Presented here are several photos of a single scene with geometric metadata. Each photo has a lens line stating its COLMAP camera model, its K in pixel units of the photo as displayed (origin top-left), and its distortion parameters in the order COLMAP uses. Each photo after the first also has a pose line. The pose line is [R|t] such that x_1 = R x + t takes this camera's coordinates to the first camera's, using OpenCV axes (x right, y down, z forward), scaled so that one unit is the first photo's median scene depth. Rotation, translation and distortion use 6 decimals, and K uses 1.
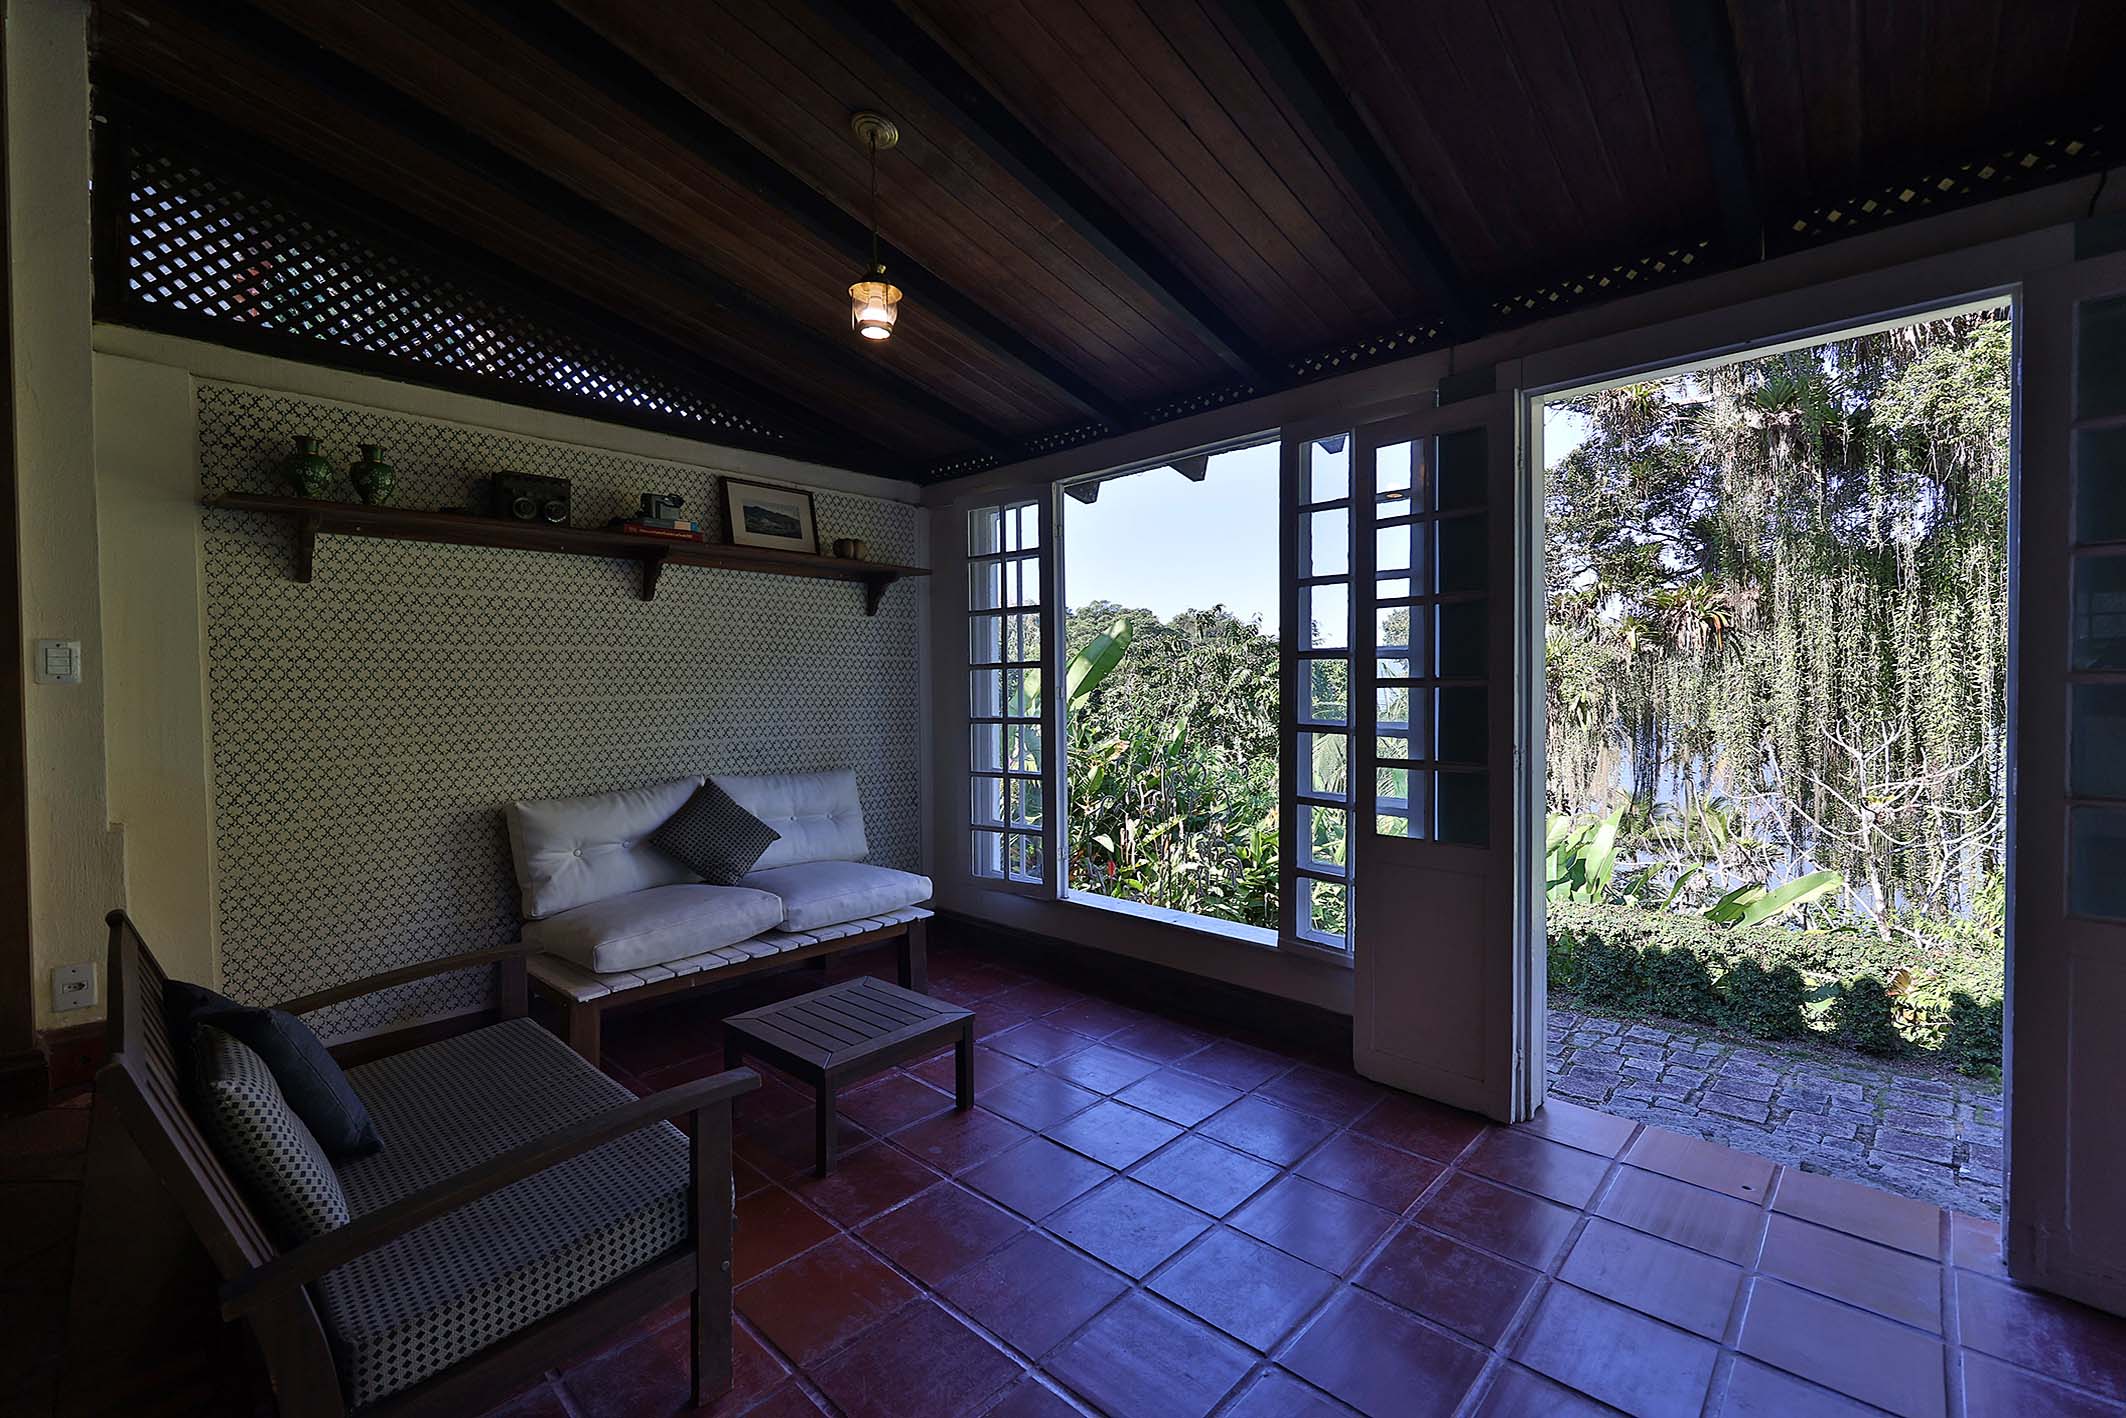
lens RADIAL K [[897.3, 0, 1062.9], [0, 897.3, 707.4], [0, 0, 1]] dist [-0.000875, -0.000209]
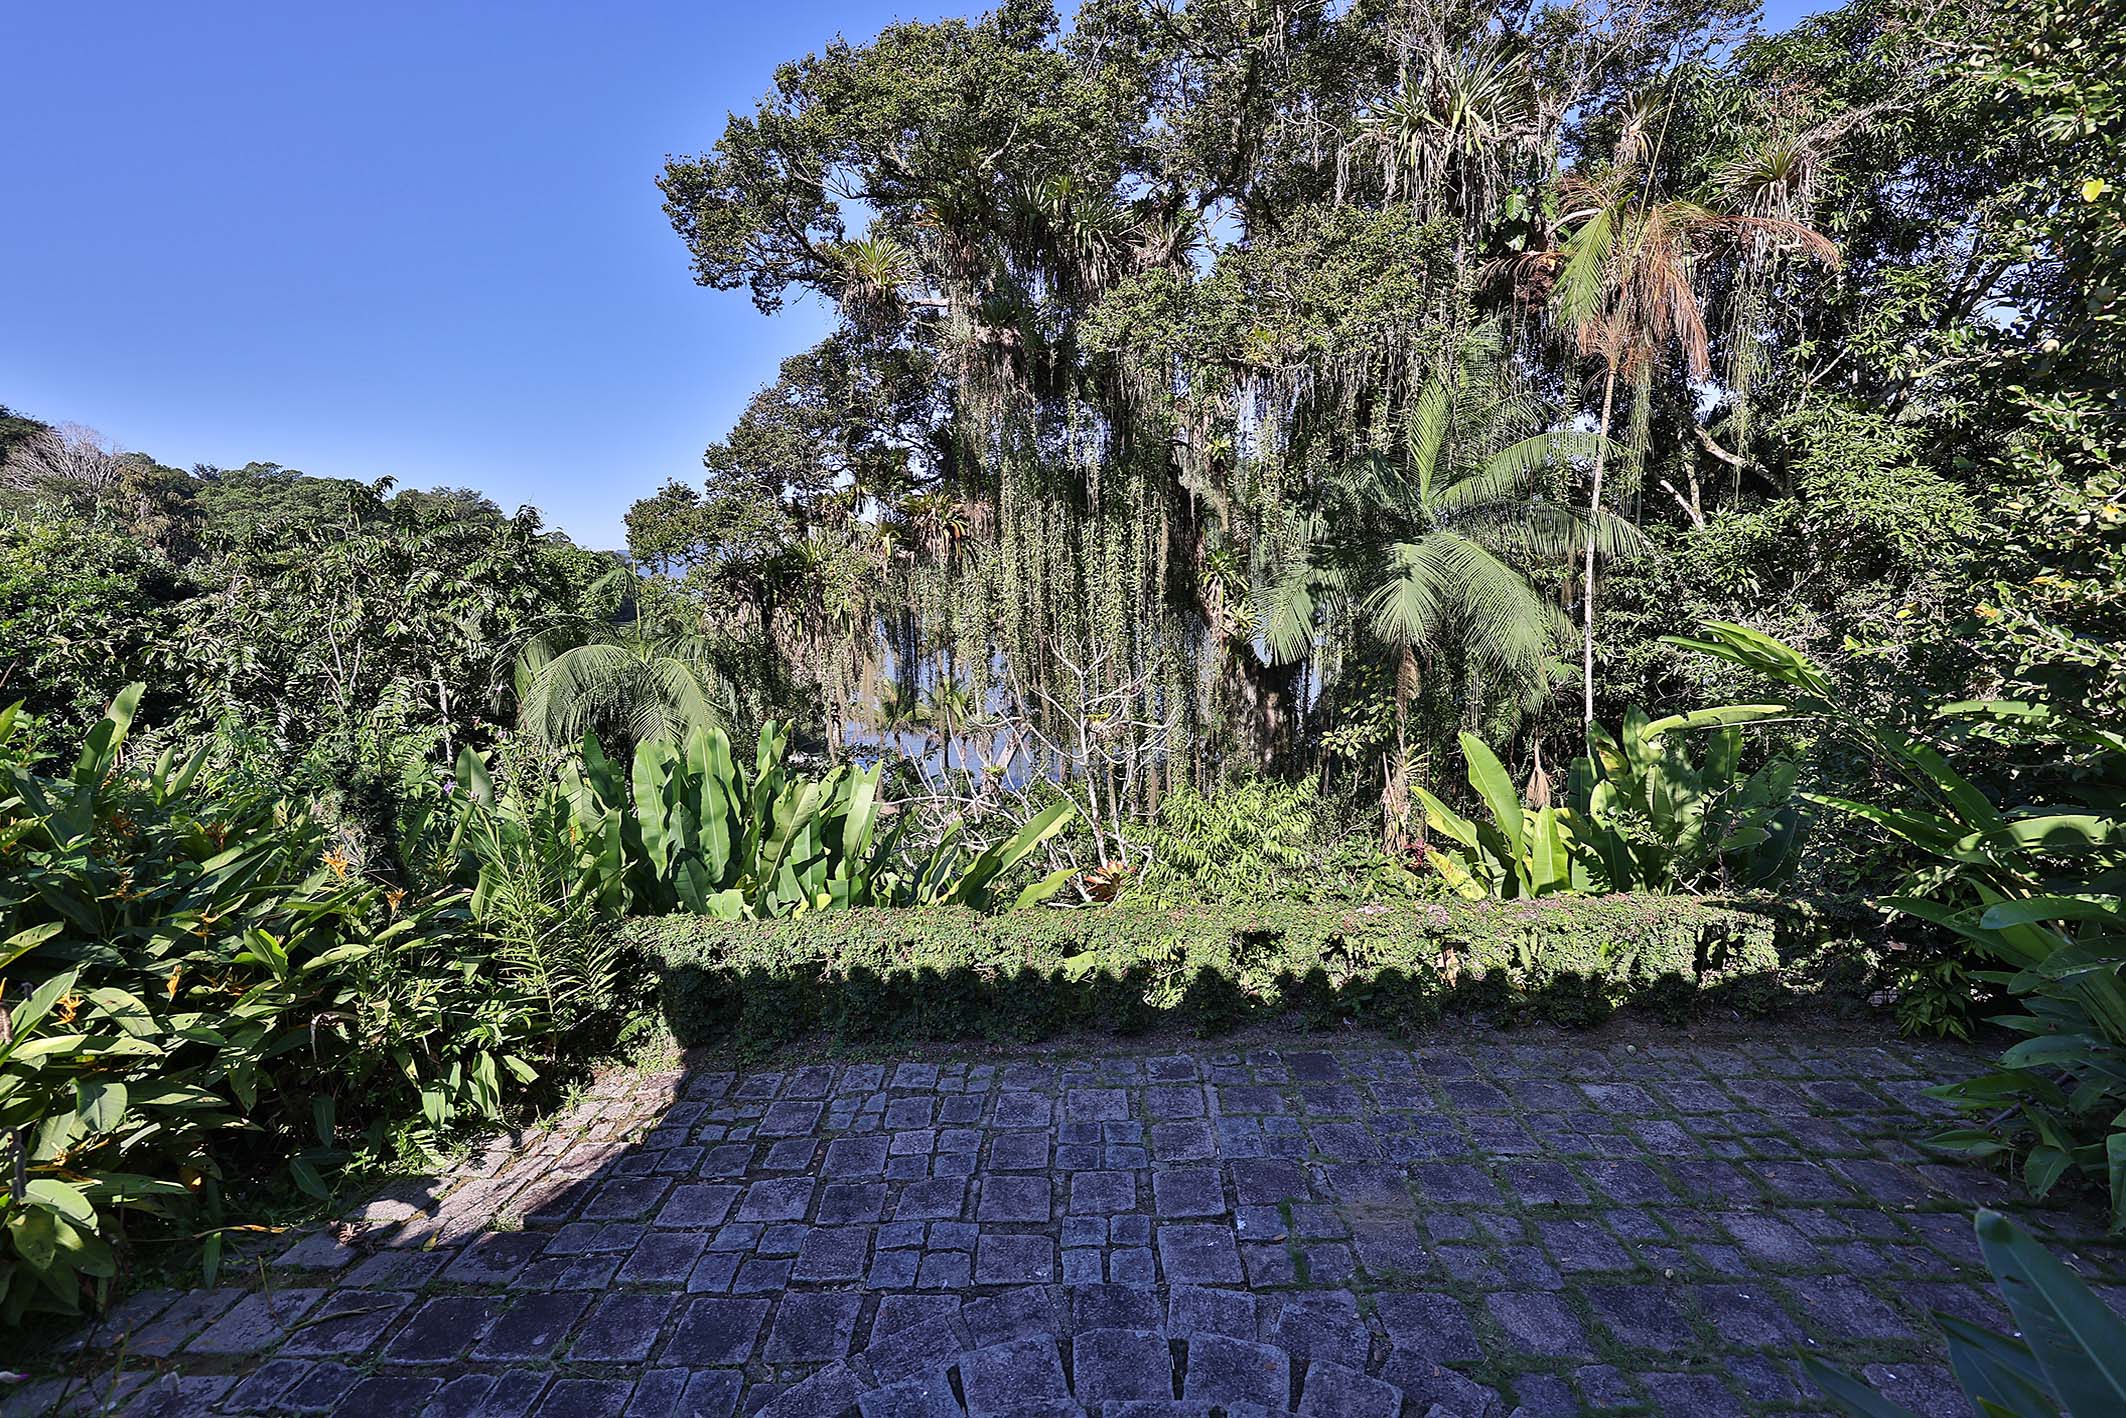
lens RADIAL K [[897.3, 0, 1062.9], [0, 897.3, 707.4], [0, 0, 1]] dist [-0.000875, -0.000209]
pose [[0.731181, -0.095018, 0.675534, 0.090983], [0.015685, 0.992332, 0.122600, -0.016546], [-0.682003, -0.079047, 0.727064, 0.135112]]
